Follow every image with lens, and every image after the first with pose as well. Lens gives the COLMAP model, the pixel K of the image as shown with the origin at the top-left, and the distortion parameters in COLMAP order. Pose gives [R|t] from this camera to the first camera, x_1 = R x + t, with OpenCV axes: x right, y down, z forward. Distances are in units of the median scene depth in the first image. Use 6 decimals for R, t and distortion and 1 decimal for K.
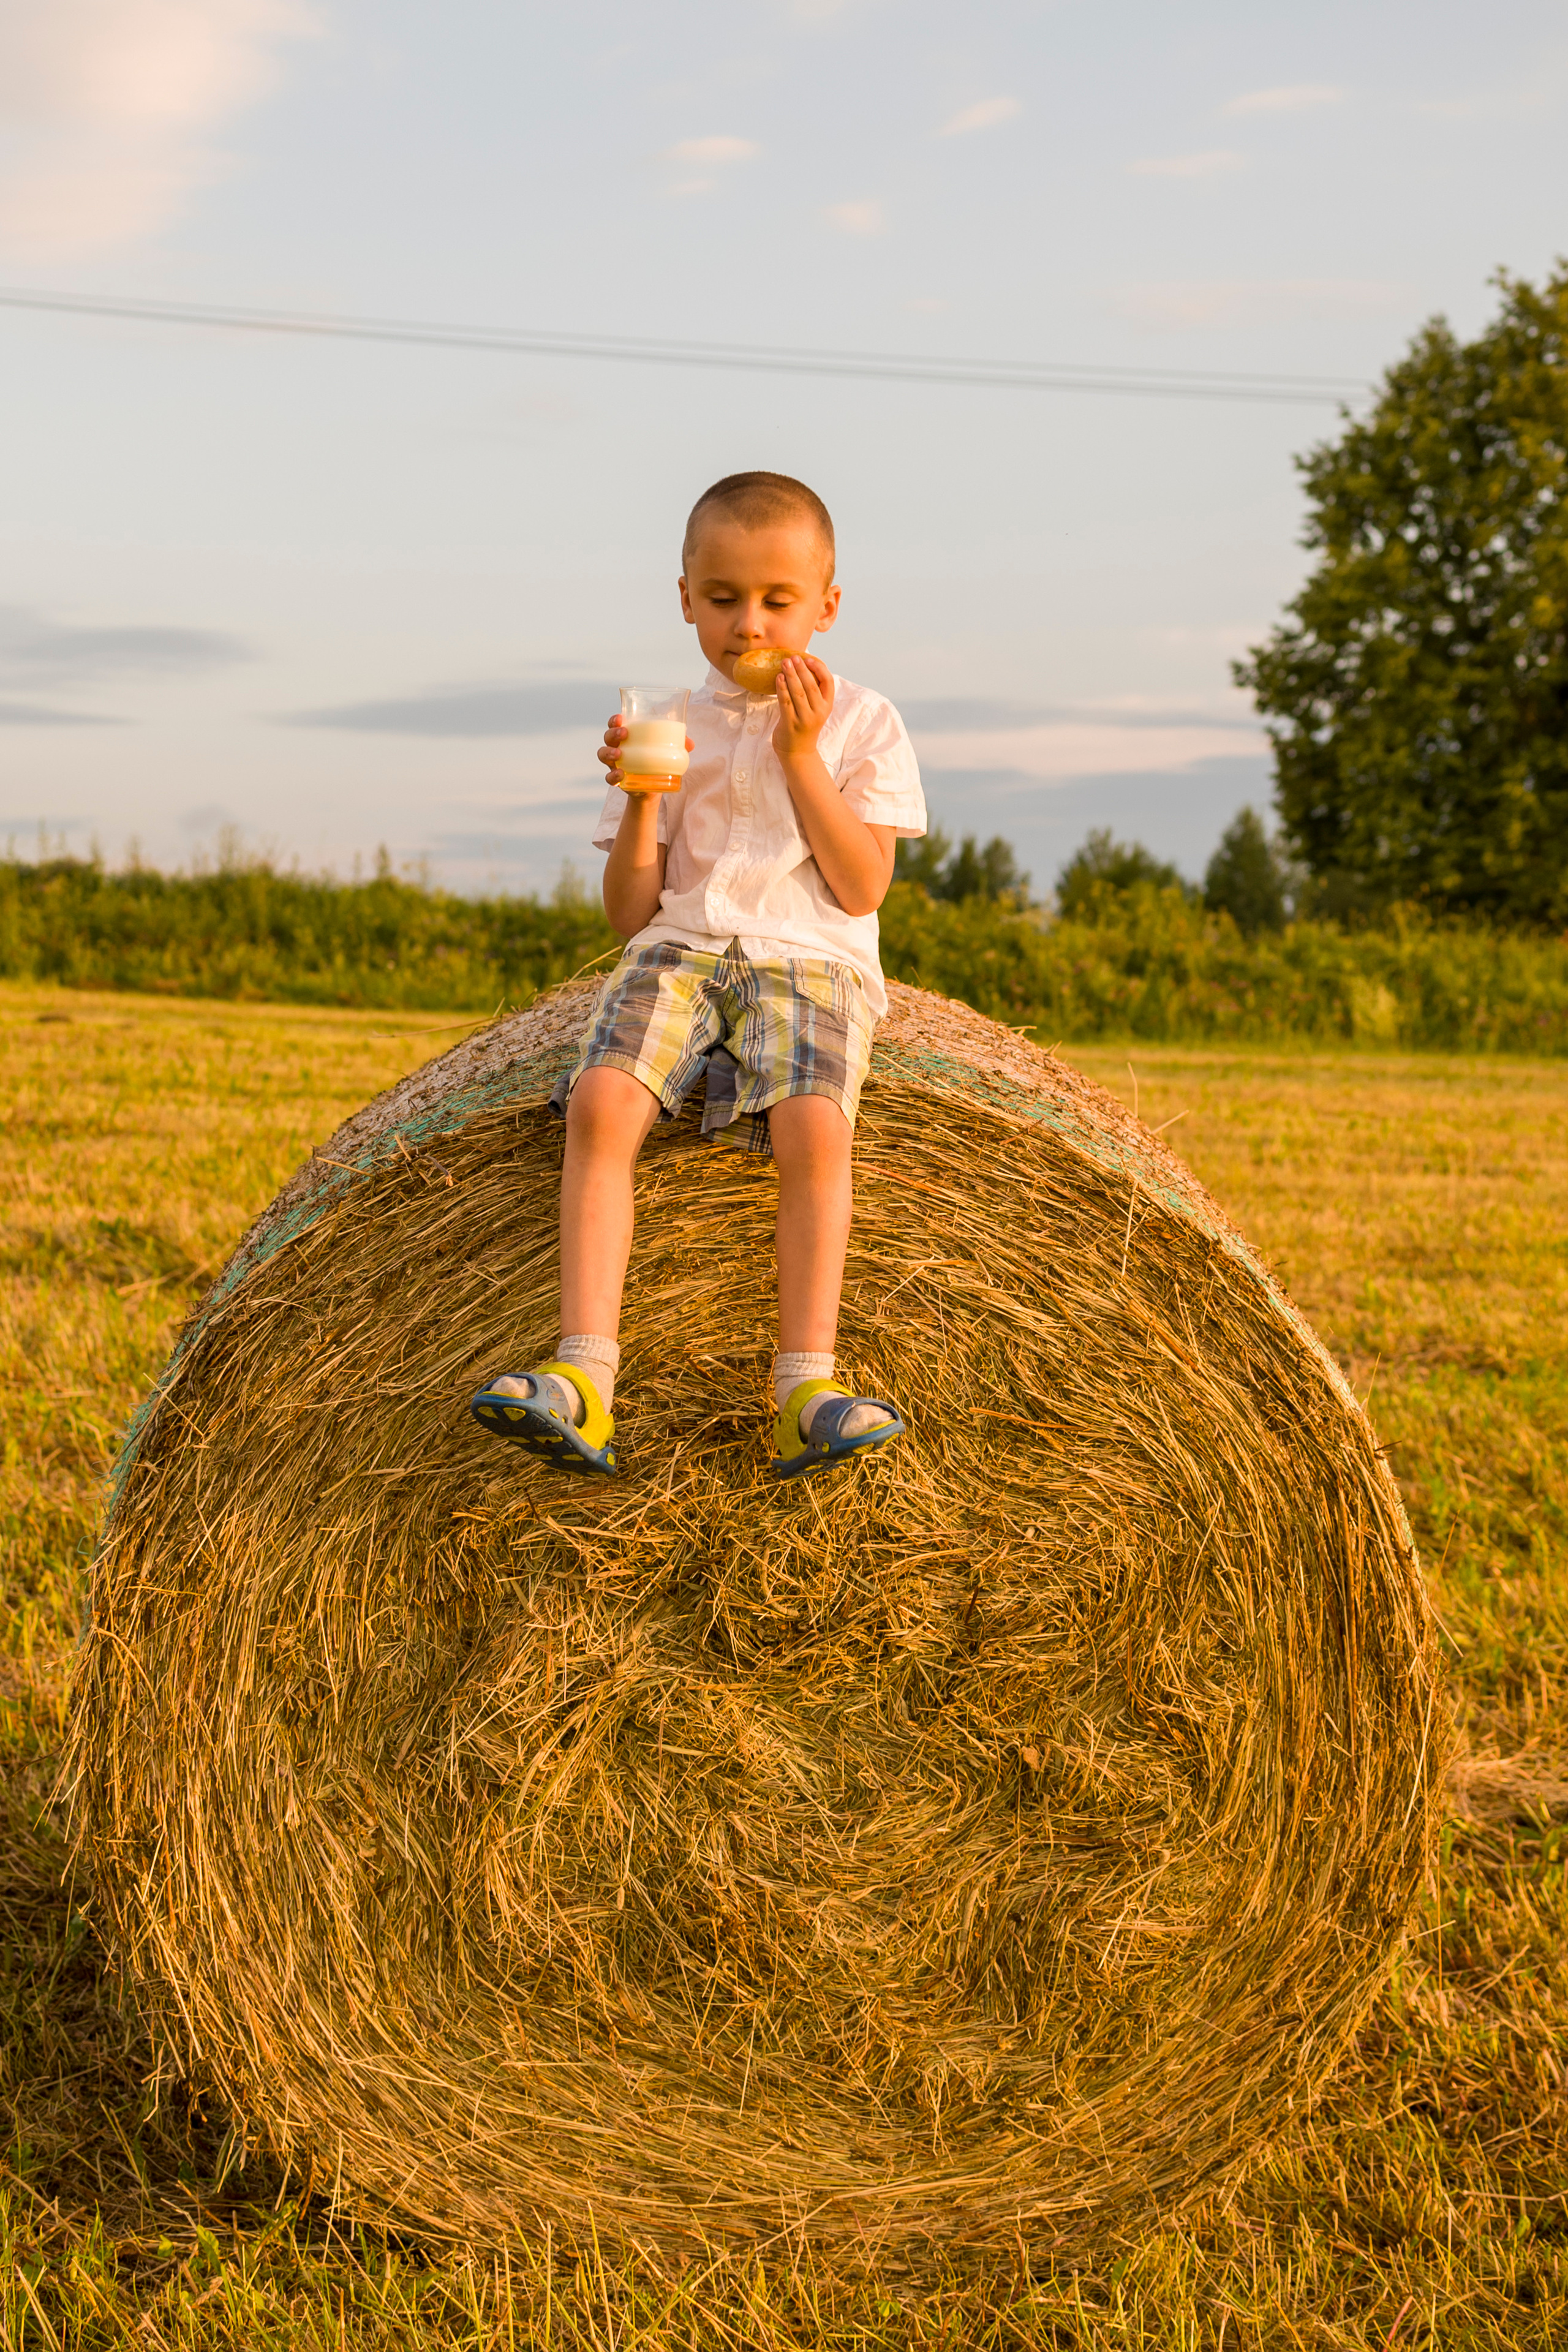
lens RADIAL K [[3567.6, 0, 787.8], [0, 3567.6, 1150.7], [0, 0, 1]] dist [0.001786, 0.000000]
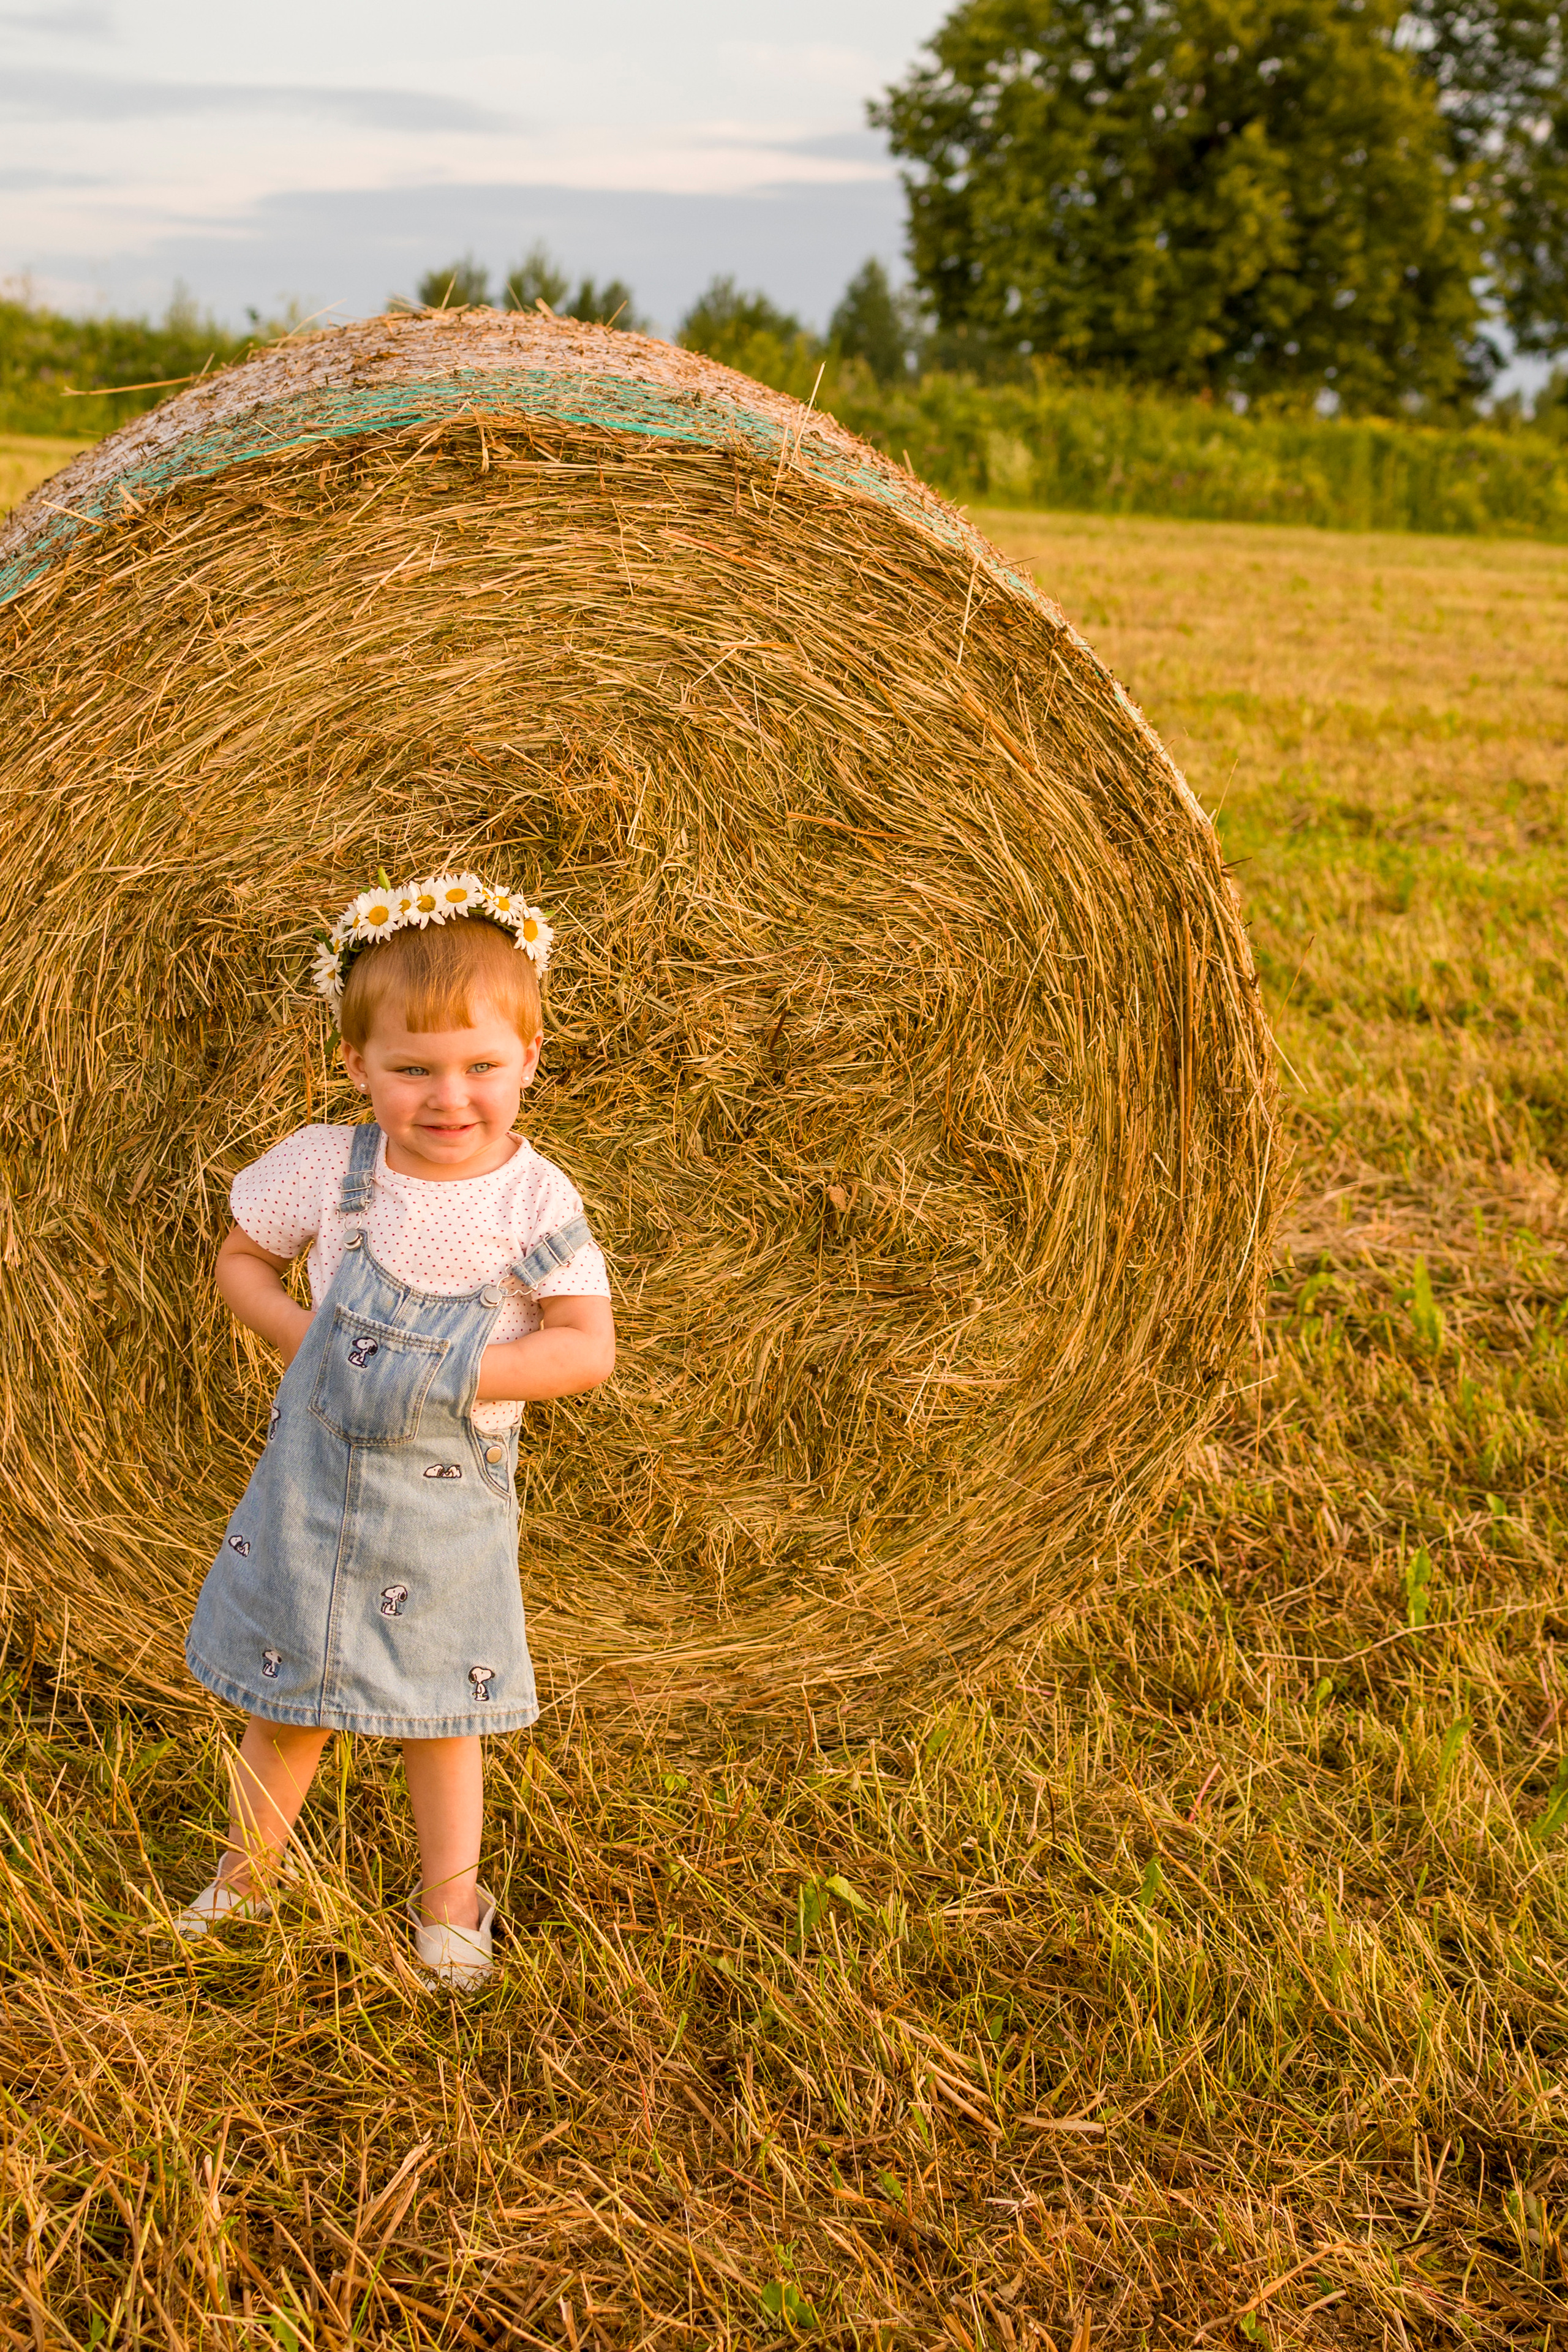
lens RADIAL K [[3567.6, 0, 758.3], [0, 3567.6, 1158.5], [0, 0, 1]] dist [0.001786, 0.000000]
pose [[0.994550, 0.010480, 0.103731, -0.045610], [-0.026191, 0.988145, 0.151274, 0.022692], [-0.100916, -0.153166, 0.983034, 0.106645]]
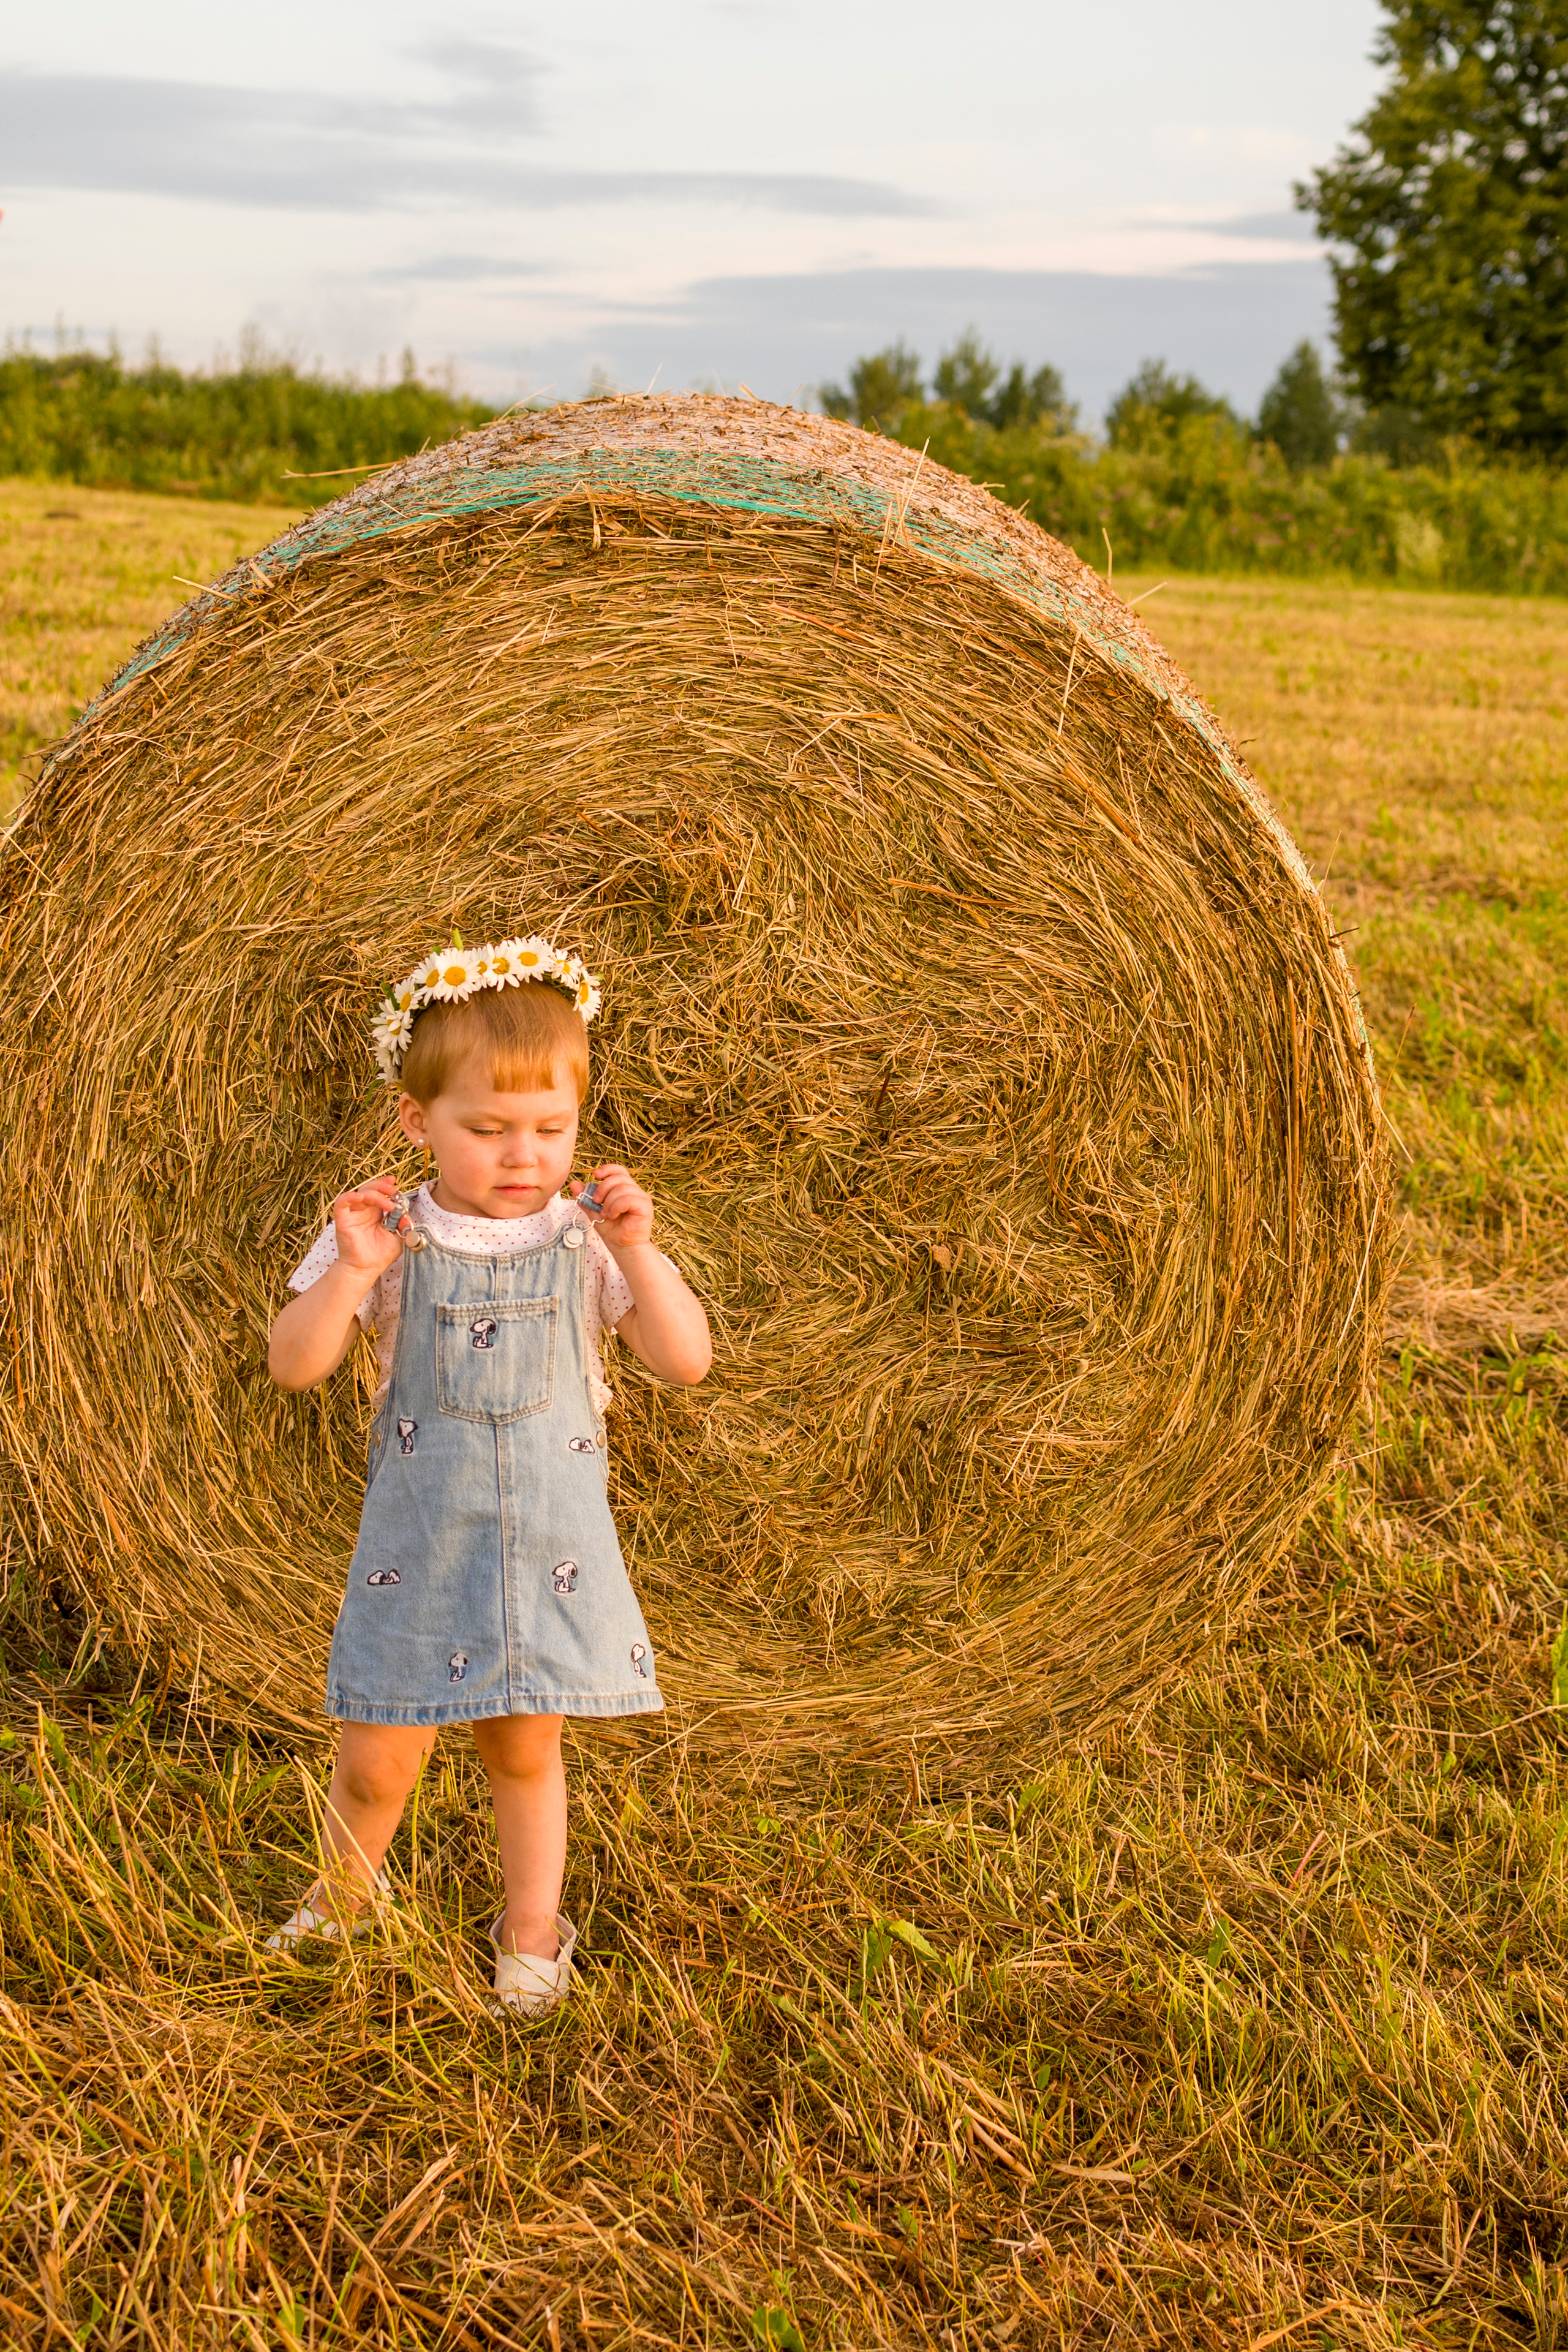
lens RADIAL K [[3567.6, 0, 768.5], [0, 3567.6, 1164.4], [0, 0, 1]] dist [0.001786, 0.000000]
pose [[0.999471, 0.030226, -0.012015, 0.032964], [-0.028352, 0.990631, 0.133594, 0.023262], [0.015941, -0.133182, 0.990963, 0.081707]]
